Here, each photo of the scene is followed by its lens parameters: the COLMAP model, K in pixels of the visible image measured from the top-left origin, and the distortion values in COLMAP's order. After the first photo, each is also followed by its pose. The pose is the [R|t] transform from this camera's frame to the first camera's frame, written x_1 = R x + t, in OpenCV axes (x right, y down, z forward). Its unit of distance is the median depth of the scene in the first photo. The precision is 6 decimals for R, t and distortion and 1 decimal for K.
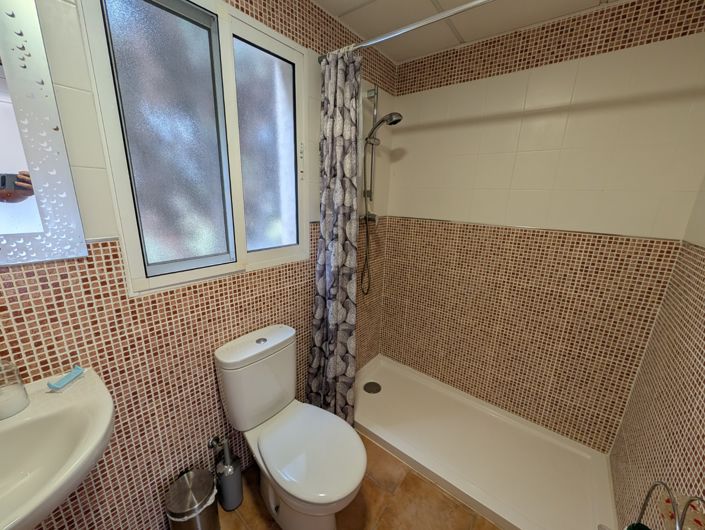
lens RADIAL K [[273.0, 0, 352.5], [0, 273.0, 264.0], [0, 0, 1]] dist [0.003145, -0.000243]
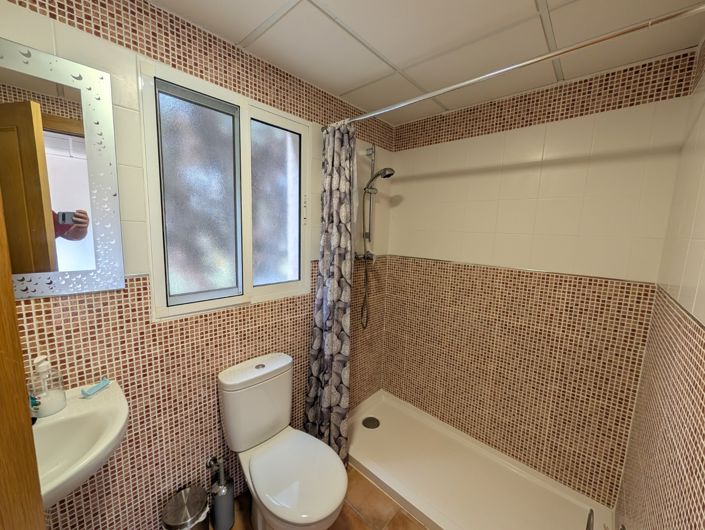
lens RADIAL K [[273.0, 0, 352.6], [0, 273.0, 264.3], [0, 0, 1]] dist [0.003145, -0.000243]
pose [[0.996947, 0.013274, -0.076943, 0.116142], [-0.022701, 0.992150, -0.122972, -0.004321], [0.074707, 0.124343, 0.989423, -0.120119]]
